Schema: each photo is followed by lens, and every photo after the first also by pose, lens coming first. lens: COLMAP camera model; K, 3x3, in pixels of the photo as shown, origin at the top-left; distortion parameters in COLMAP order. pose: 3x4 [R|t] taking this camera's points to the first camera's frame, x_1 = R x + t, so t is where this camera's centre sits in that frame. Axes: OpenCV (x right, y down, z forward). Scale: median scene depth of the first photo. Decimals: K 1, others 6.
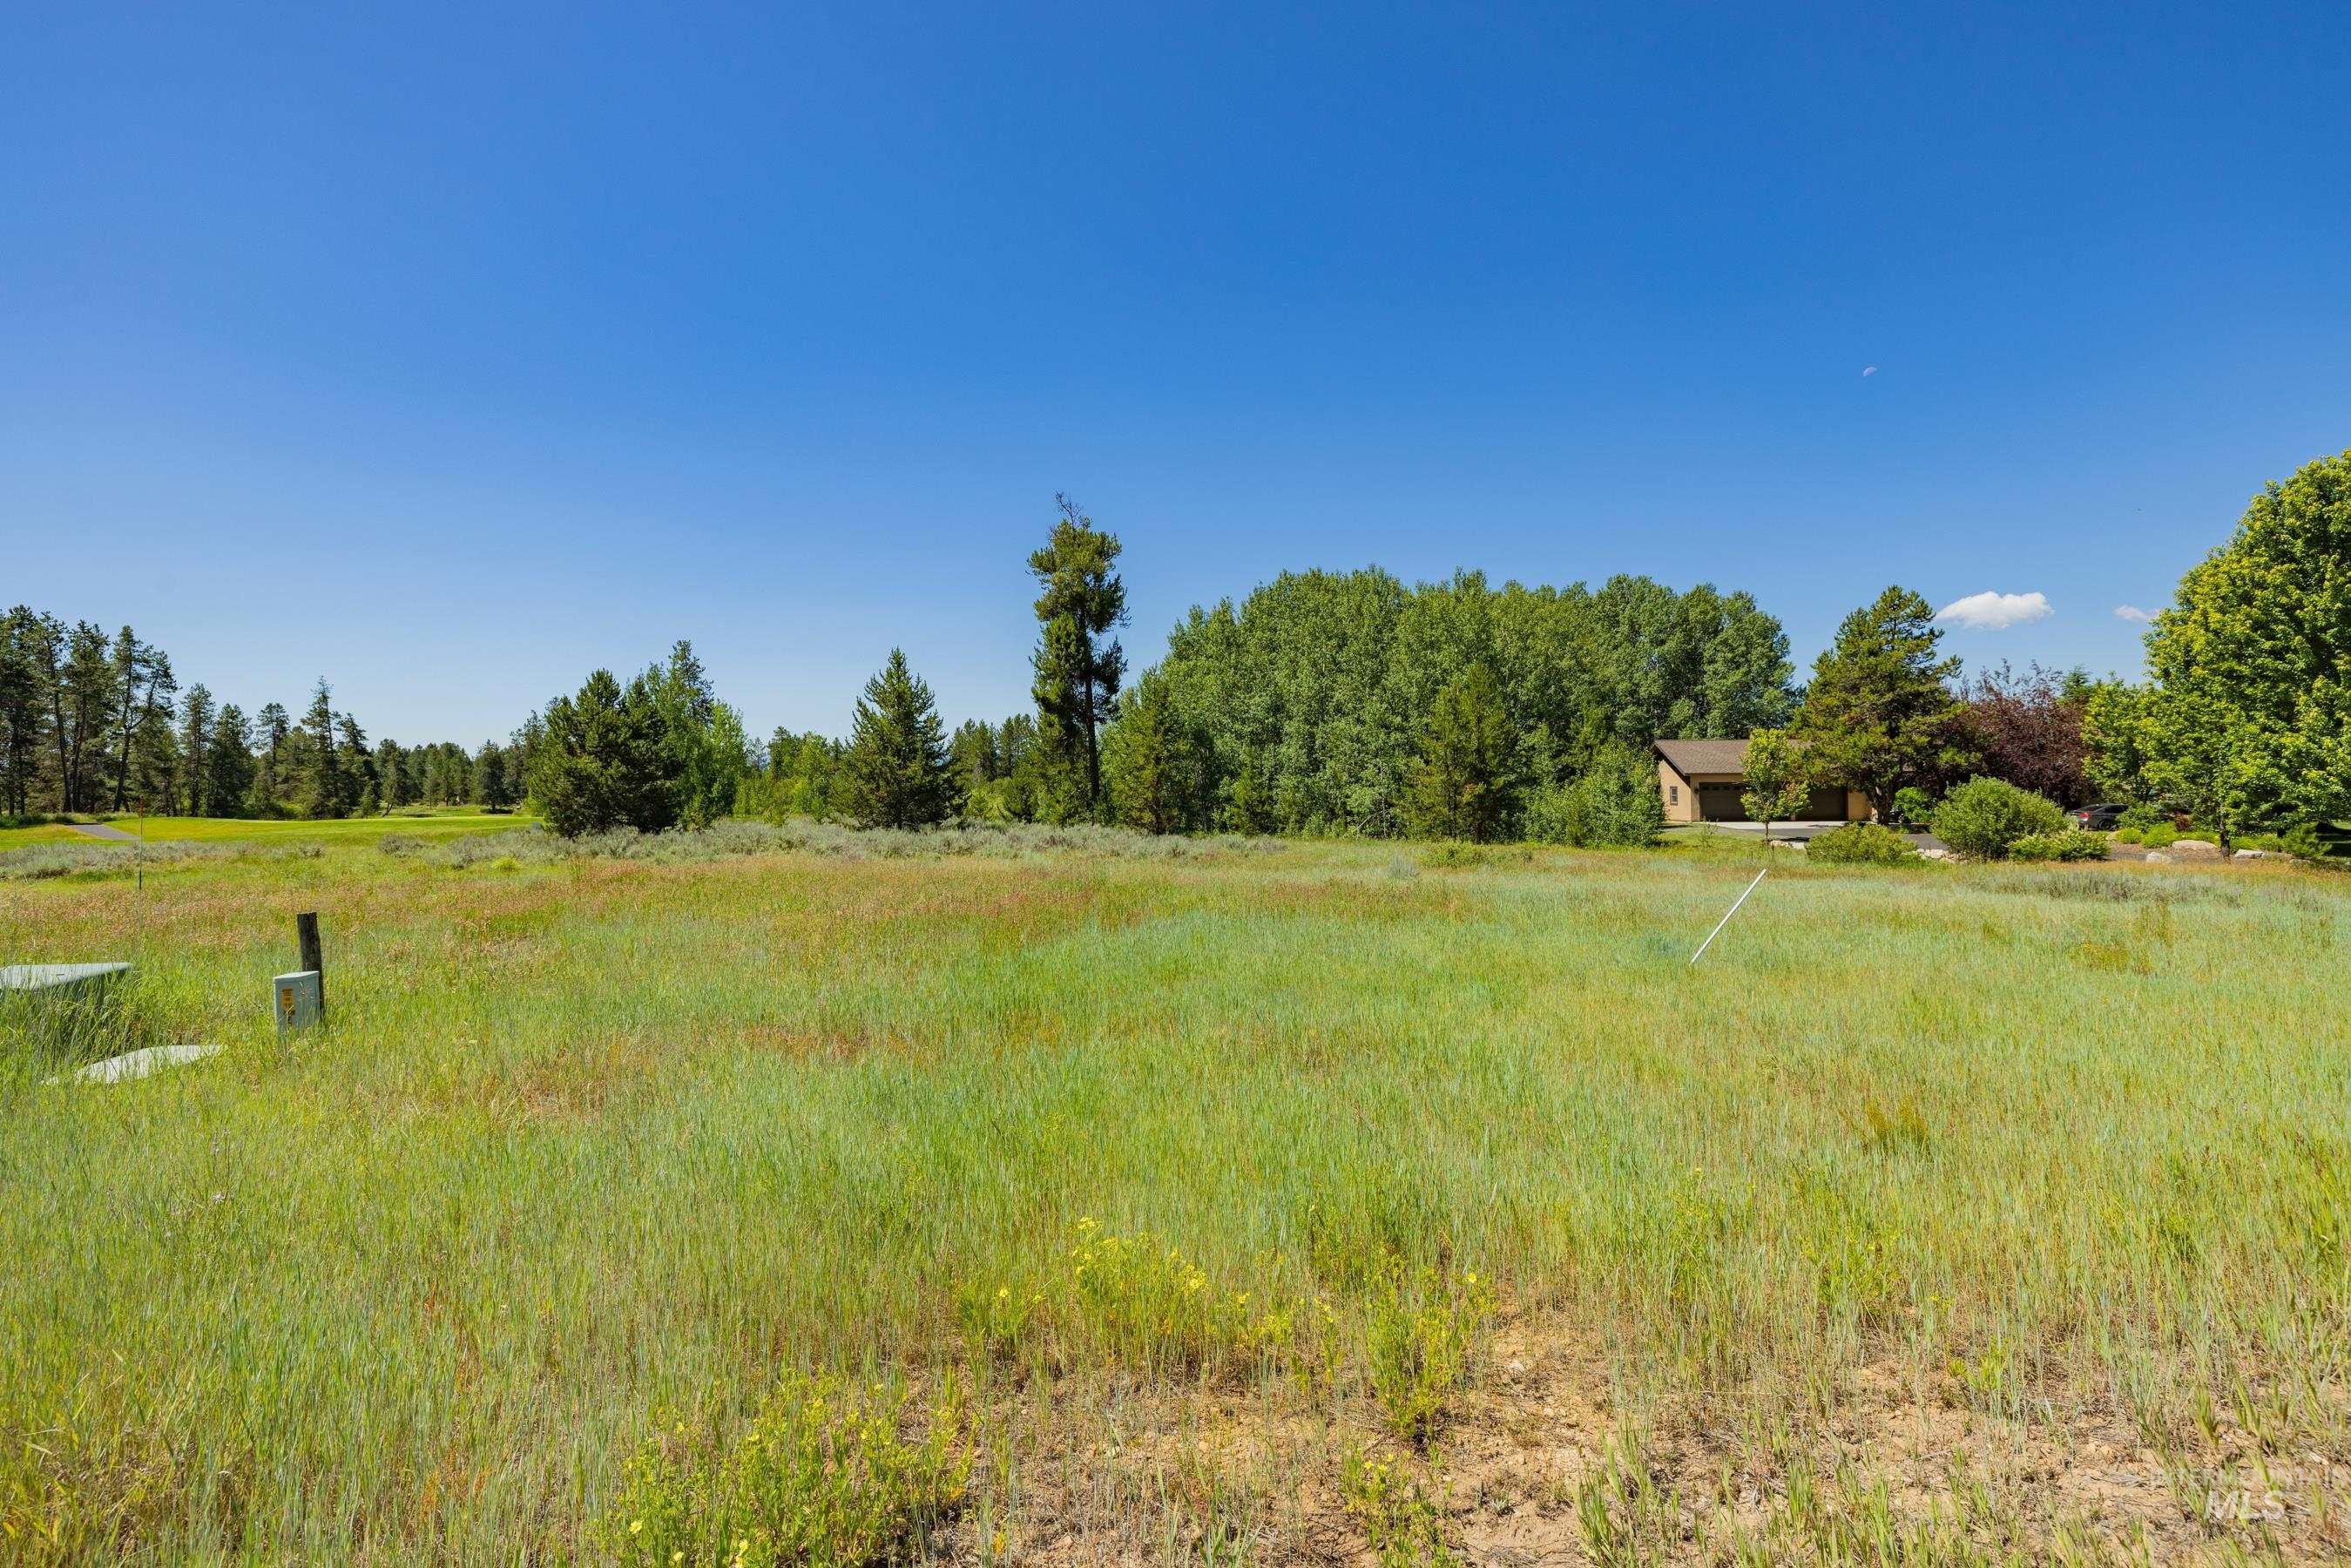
lens RADIAL K [[983.9, 0, 1180.2], [0, 983.9, 783.2], [0, 0, 1]] dist [-0.001120, 0.000473]
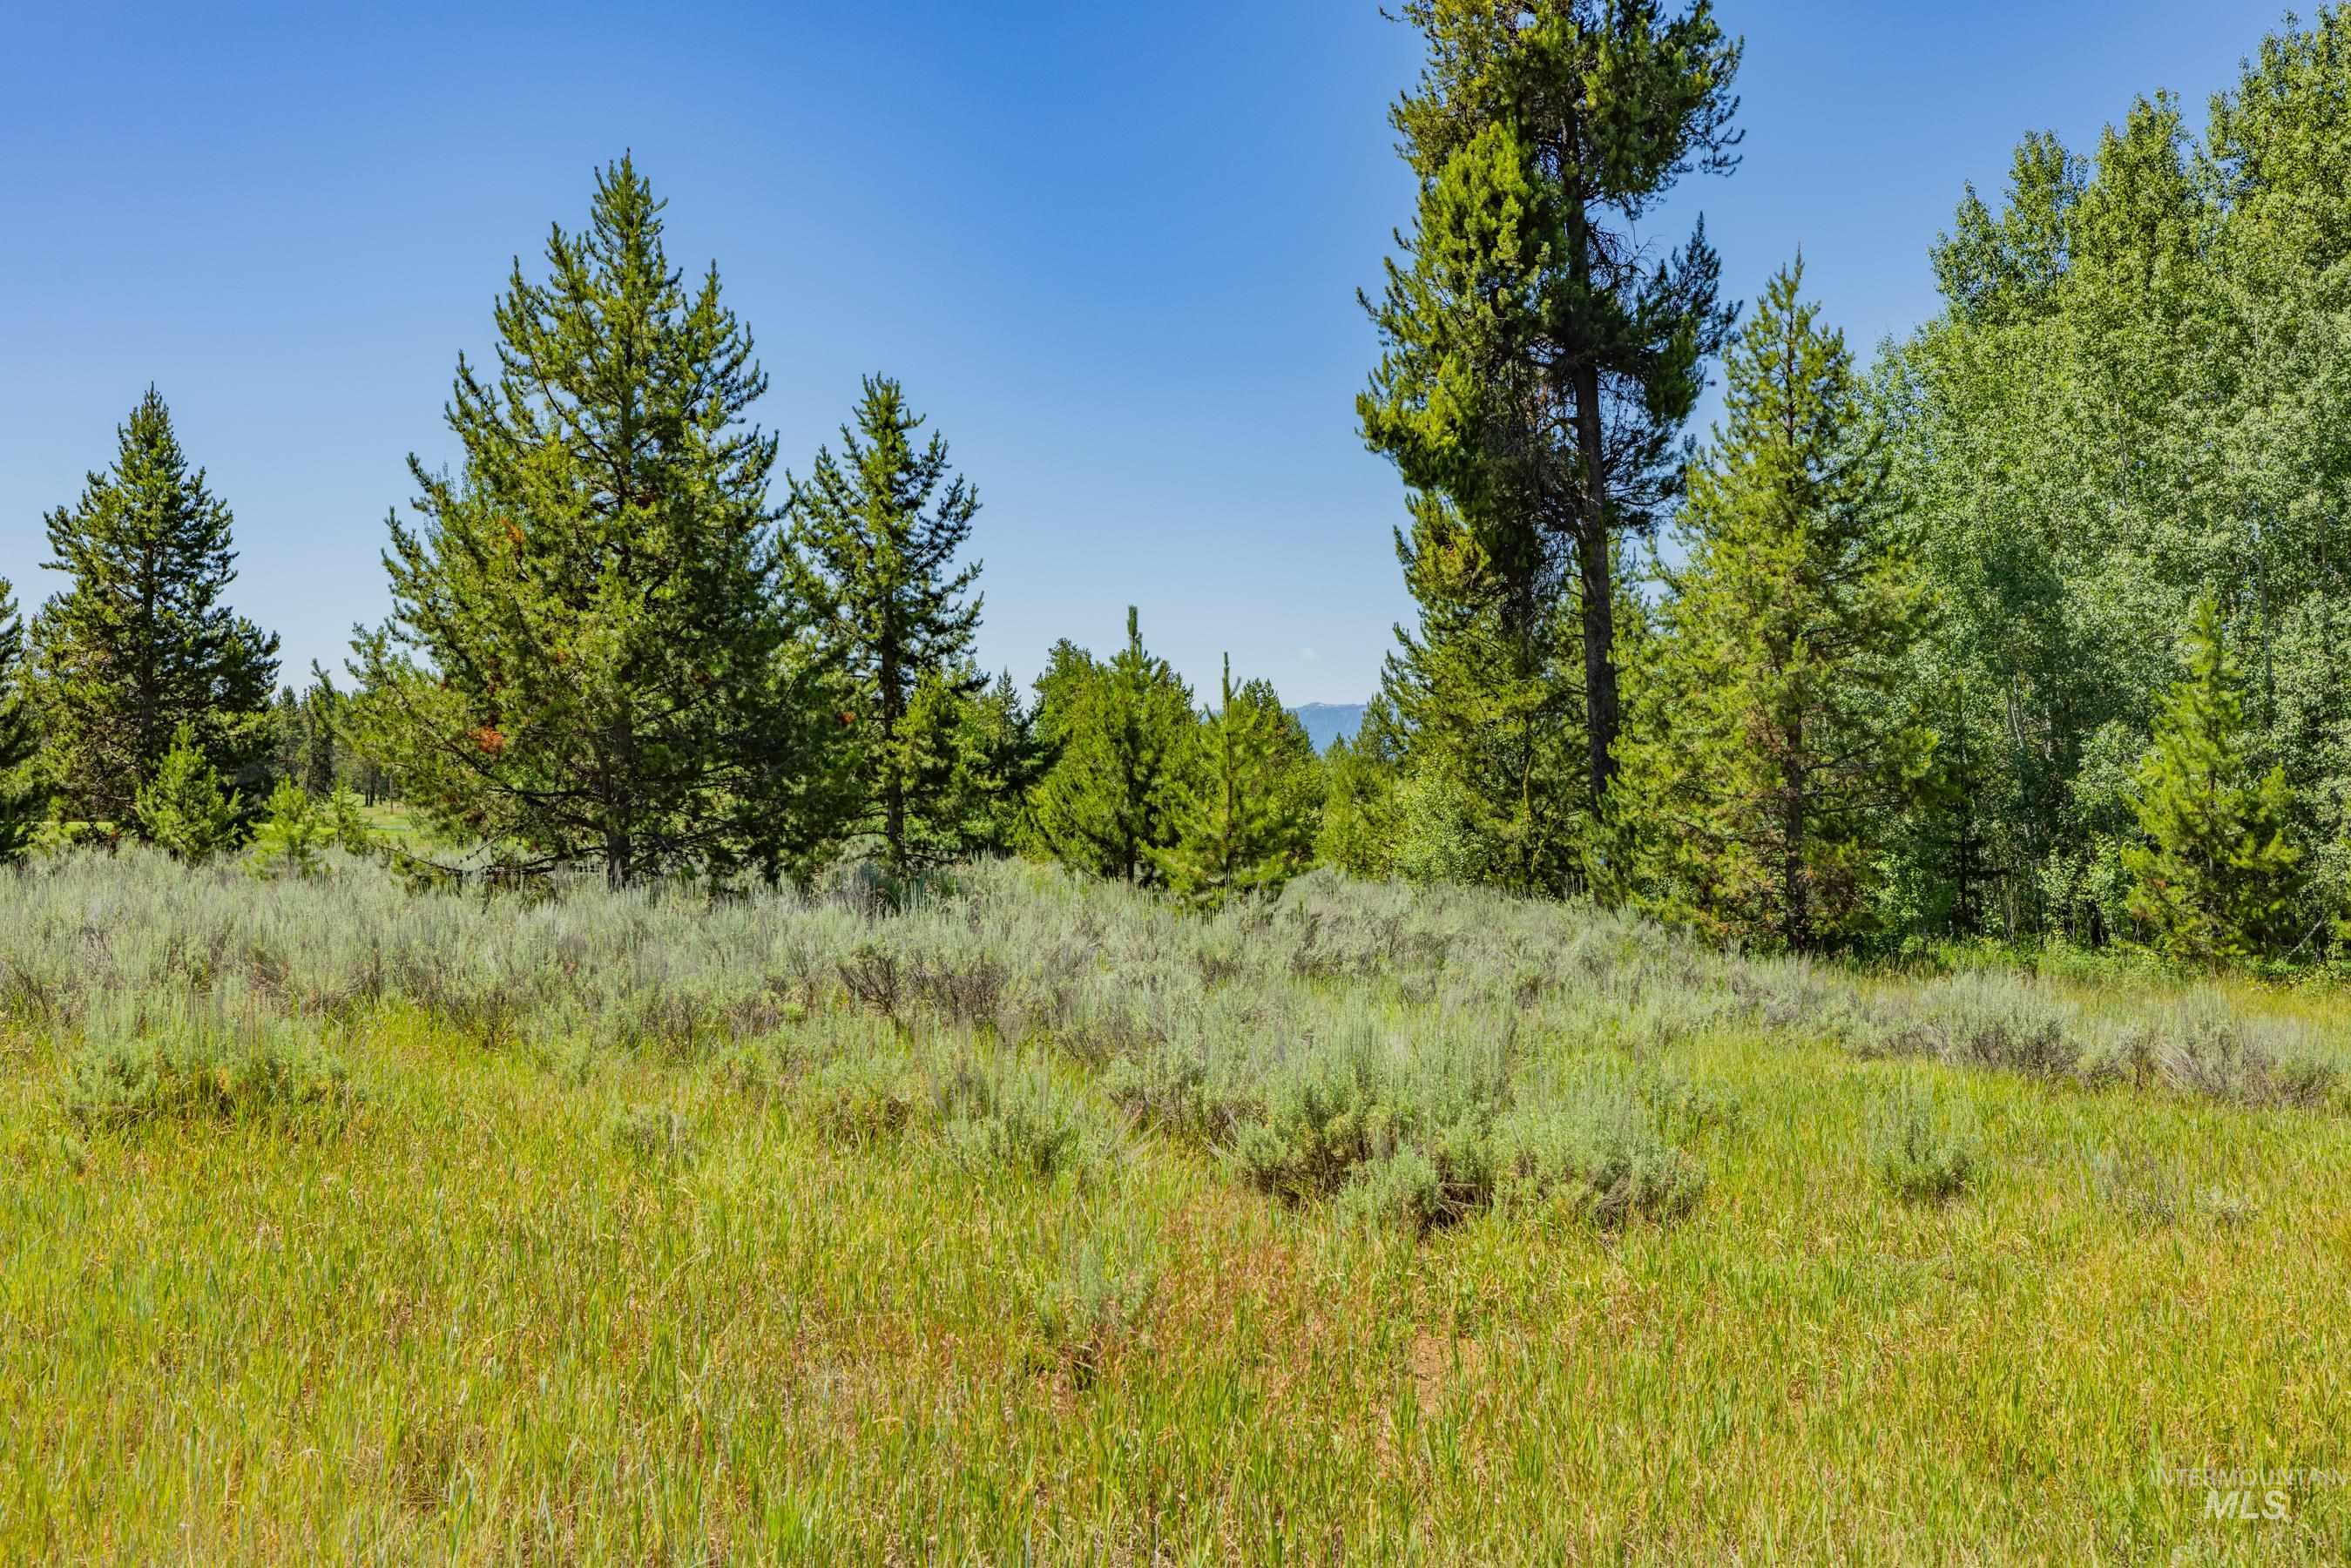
lens RADIAL K [[2306.9, 0, 1175.5], [0, 2306.9, 784.0], [0, 0, 1]] dist [0.002745, -0.013002]
pose [[0.927869, 0.018451, -0.372450, 0.045108], [-0.019625, 0.999807, 0.000640, 0.012732], [0.372390, 0.006716, 0.928052, 0.365494]]
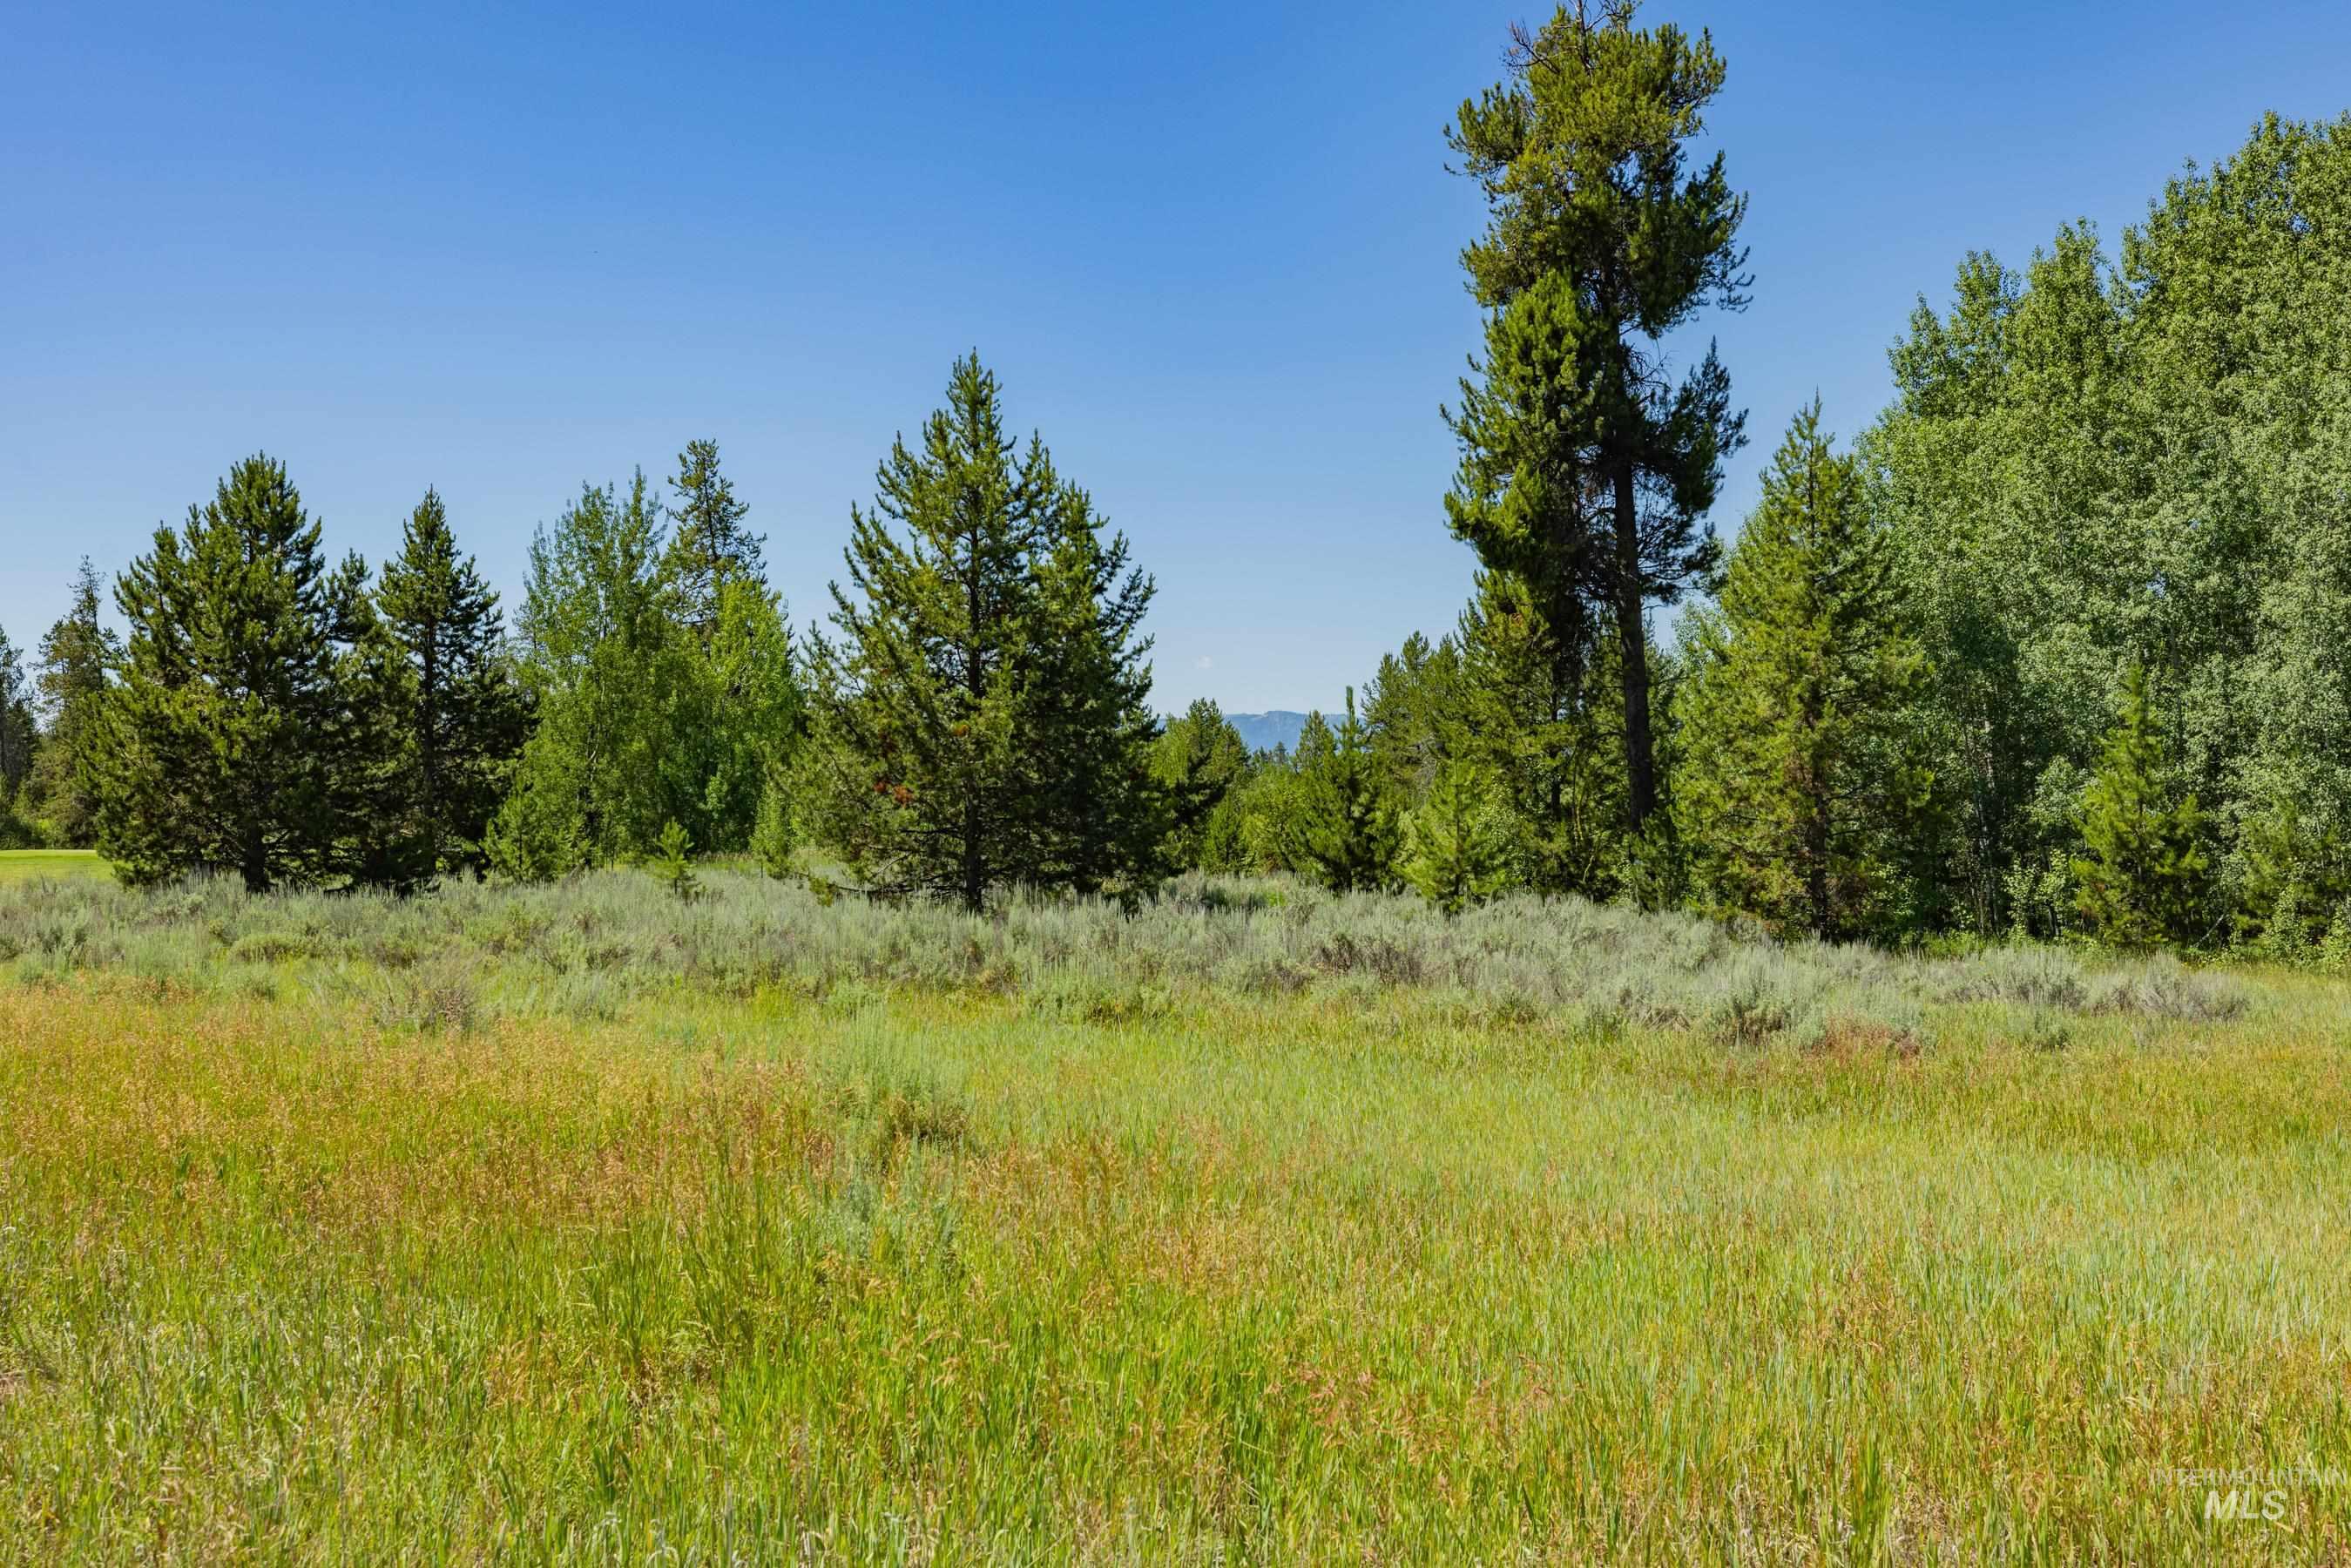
lens RADIAL K [[2333.4, 0, 1156.0], [0, 2333.4, 790.1], [0, 0, 1]] dist [-0.001004, 0.006993]
pose [[0.941301, 0.009612, -0.337431, 0.027544], [-0.011080, 0.999936, -0.002426, 0.007766], [0.337386, 0.006022, 0.941347, 0.200740]]
